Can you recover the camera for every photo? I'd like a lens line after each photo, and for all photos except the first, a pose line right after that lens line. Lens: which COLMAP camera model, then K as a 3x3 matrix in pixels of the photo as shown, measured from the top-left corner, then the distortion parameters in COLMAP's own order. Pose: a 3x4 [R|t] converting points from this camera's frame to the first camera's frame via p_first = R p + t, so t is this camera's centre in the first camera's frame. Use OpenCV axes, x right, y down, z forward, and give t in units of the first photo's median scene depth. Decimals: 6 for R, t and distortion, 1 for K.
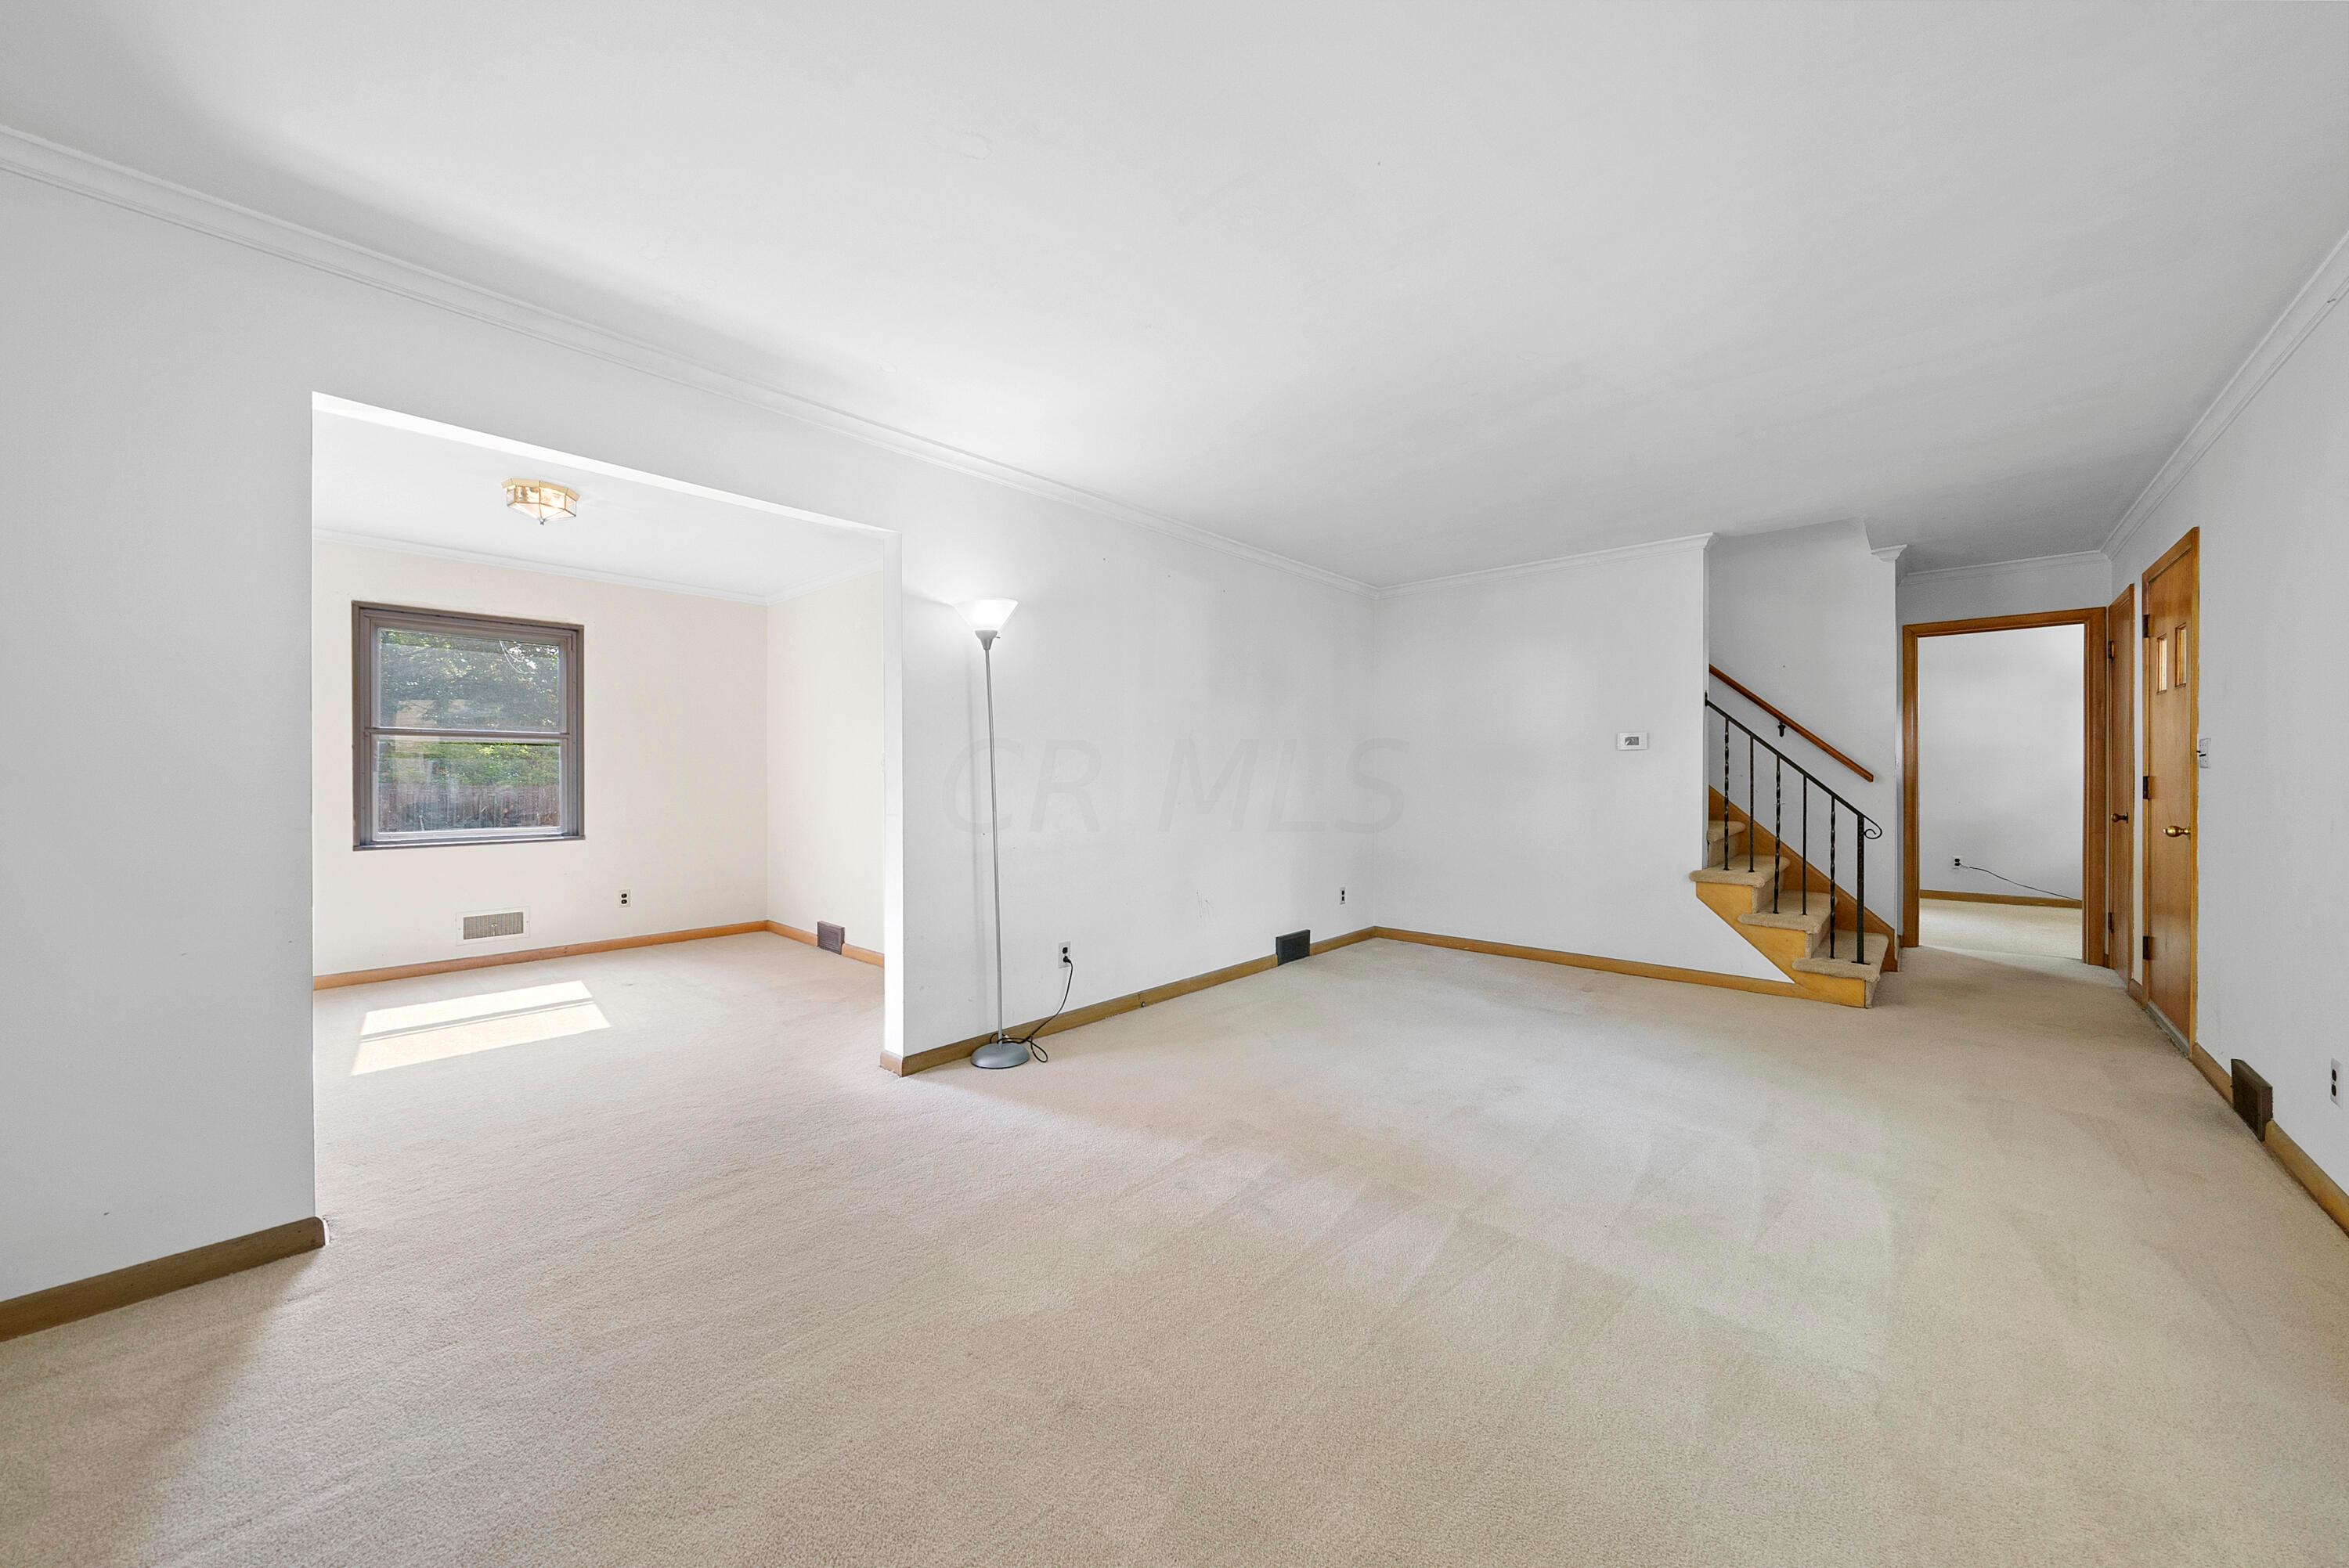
lens RADIAL K [[808.1, 0, 1141.9], [0, 808.1, 782.1], [0, 0, 1]] dist [-0.007110, -0.000179]
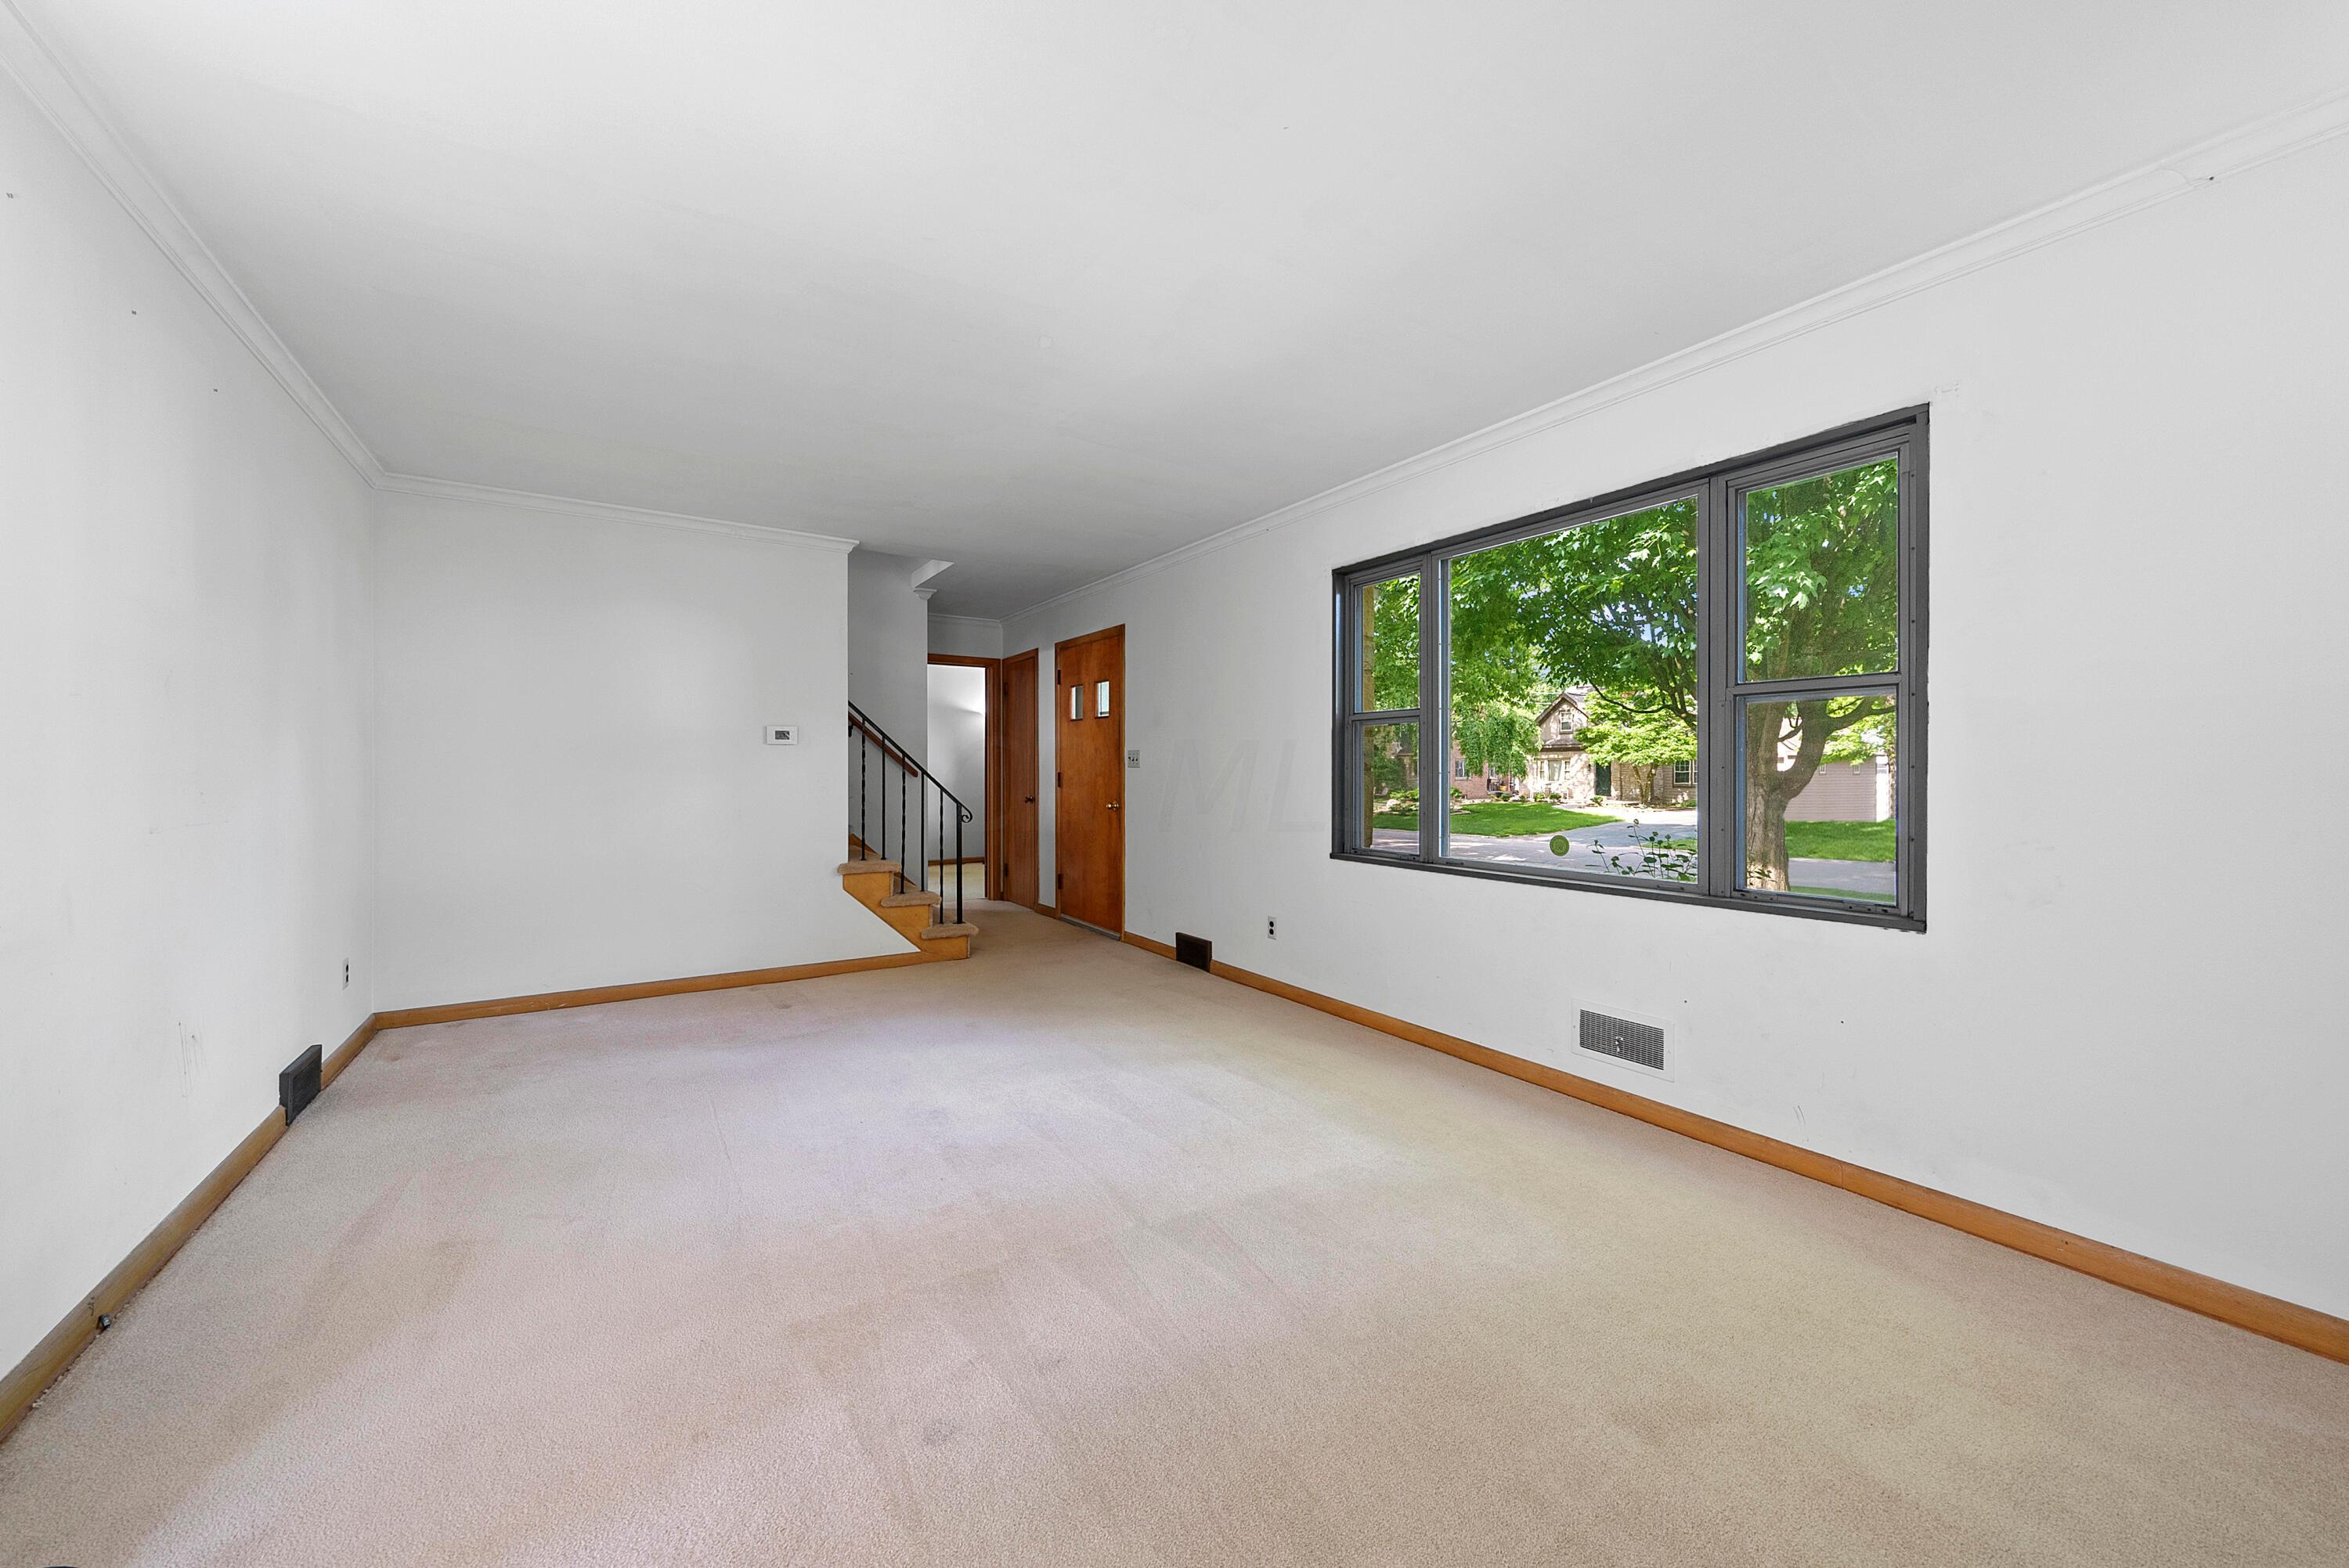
lens RADIAL K [[808.1, 0, 1250.0], [0, 808.1, 776.9], [0, 0, 1]] dist [-0.007110, -0.000179]
pose [[0.222959, -0.003478, 0.974822, -0.208615], [0.007152, 0.999973, 0.001932, 0.000579], [-0.974802, 0.006541, 0.222978, 0.273684]]
